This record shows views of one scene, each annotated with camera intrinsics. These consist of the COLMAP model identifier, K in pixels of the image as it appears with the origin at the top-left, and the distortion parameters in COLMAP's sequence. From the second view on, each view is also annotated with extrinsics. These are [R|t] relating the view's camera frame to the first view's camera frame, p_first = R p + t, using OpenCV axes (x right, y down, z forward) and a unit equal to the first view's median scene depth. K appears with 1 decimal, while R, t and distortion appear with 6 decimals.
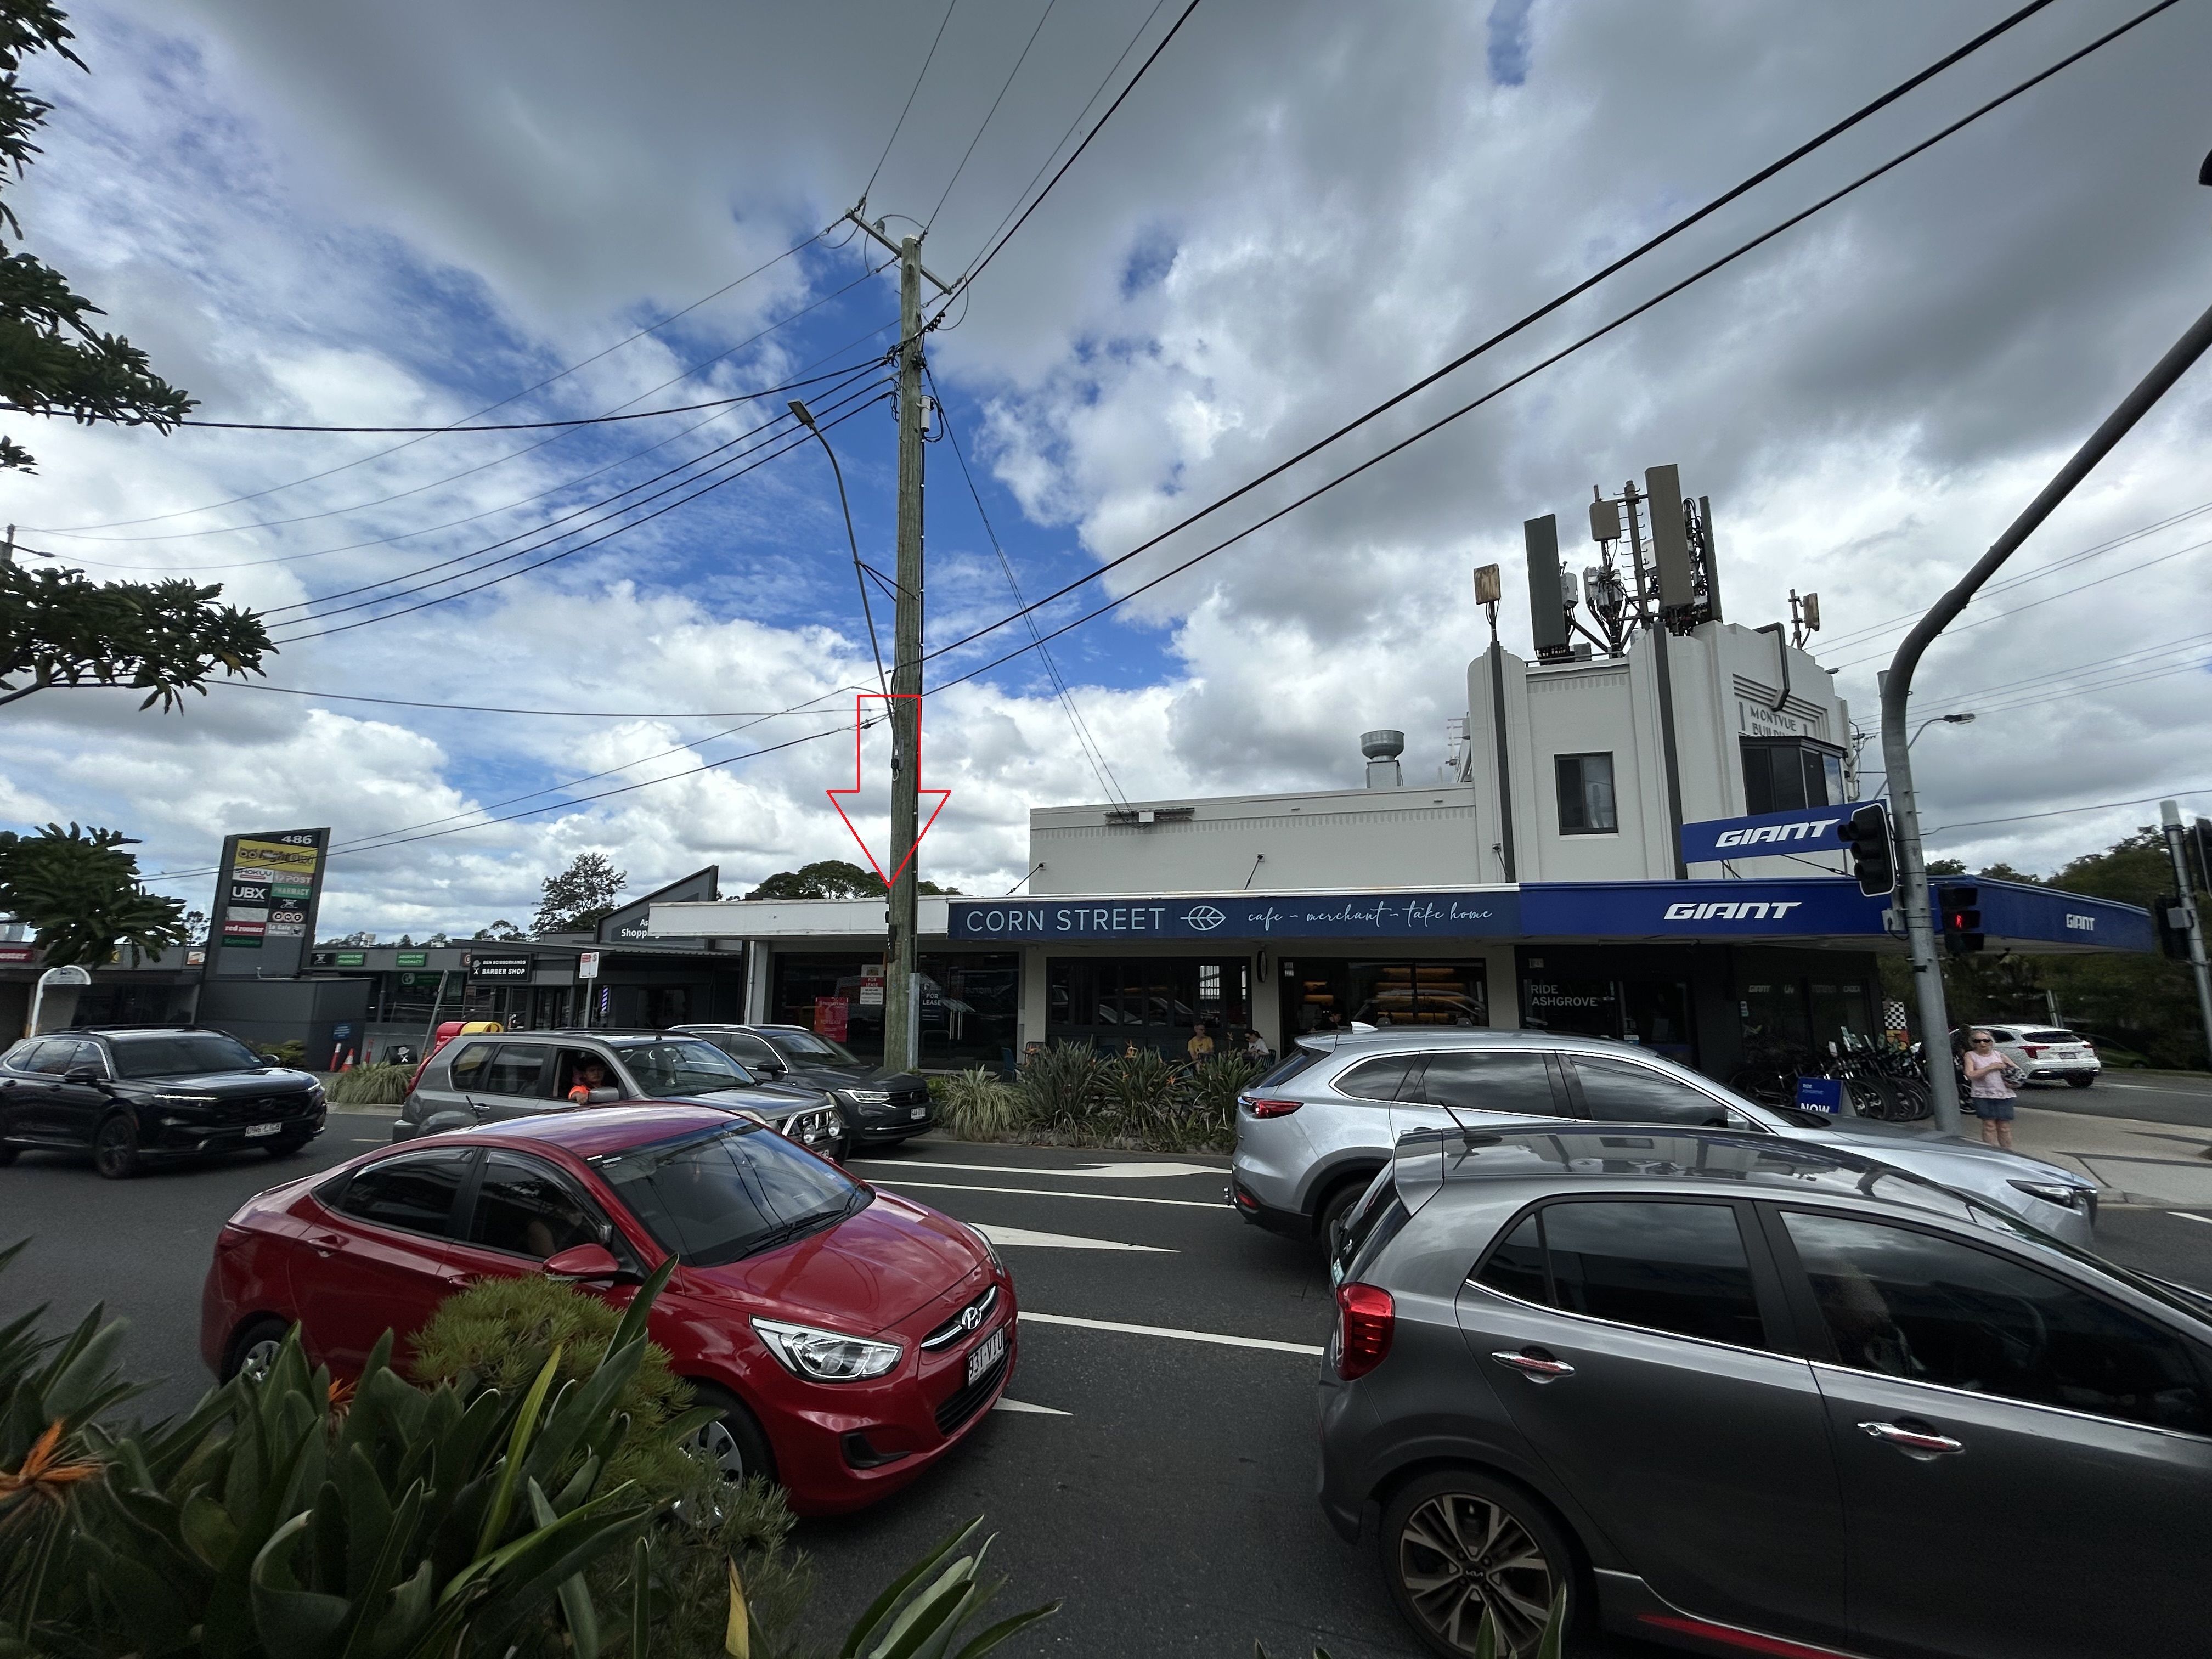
lens RADIAL K [[892.4, 0, 1101.8], [0, 892.4, 830.8], [0, 0, 1]] dist [0.001108, -0.000036]
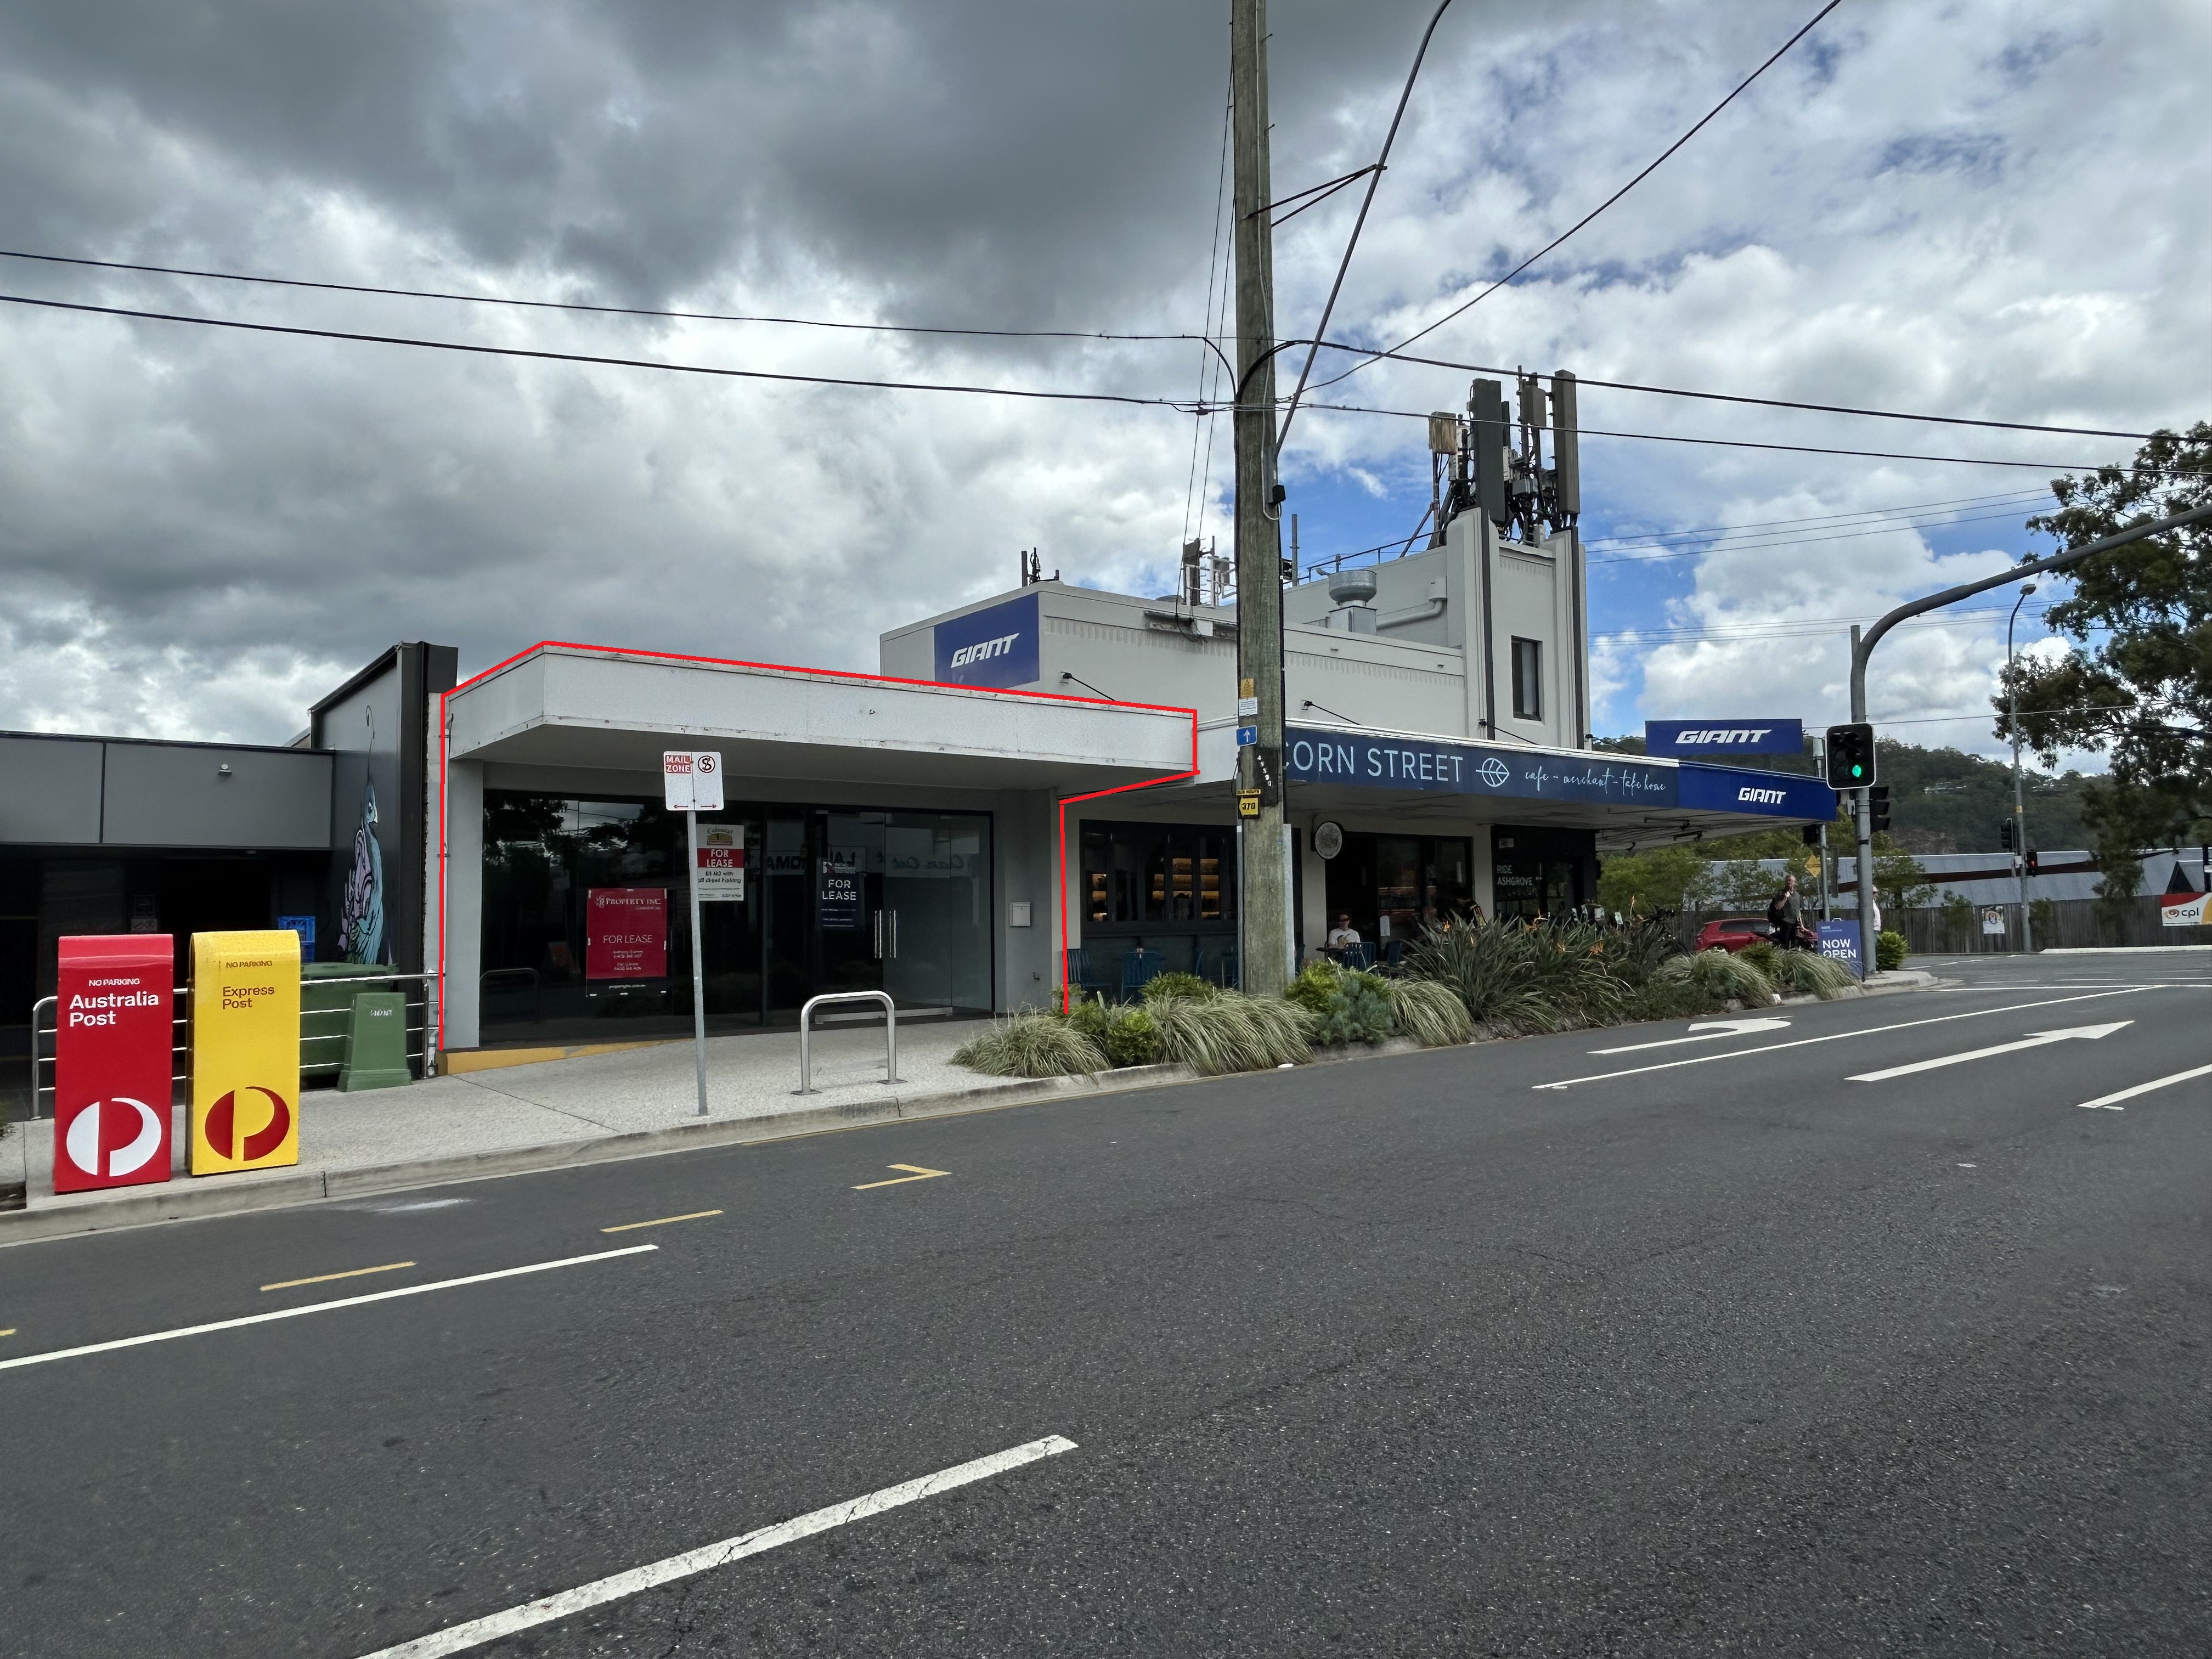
lens RADIAL K [[1378.8, 0, 1106.0], [0, 1378.8, 829.5], [0, 0, 1]] dist [0.001382, 0.000160]
pose [[0.566677, 0.038342, 0.823047, -1.099262], [-0.118162, 0.992373, 0.035126, 0.141099], [-0.815423, -0.117158, 0.566886, 0.527379]]
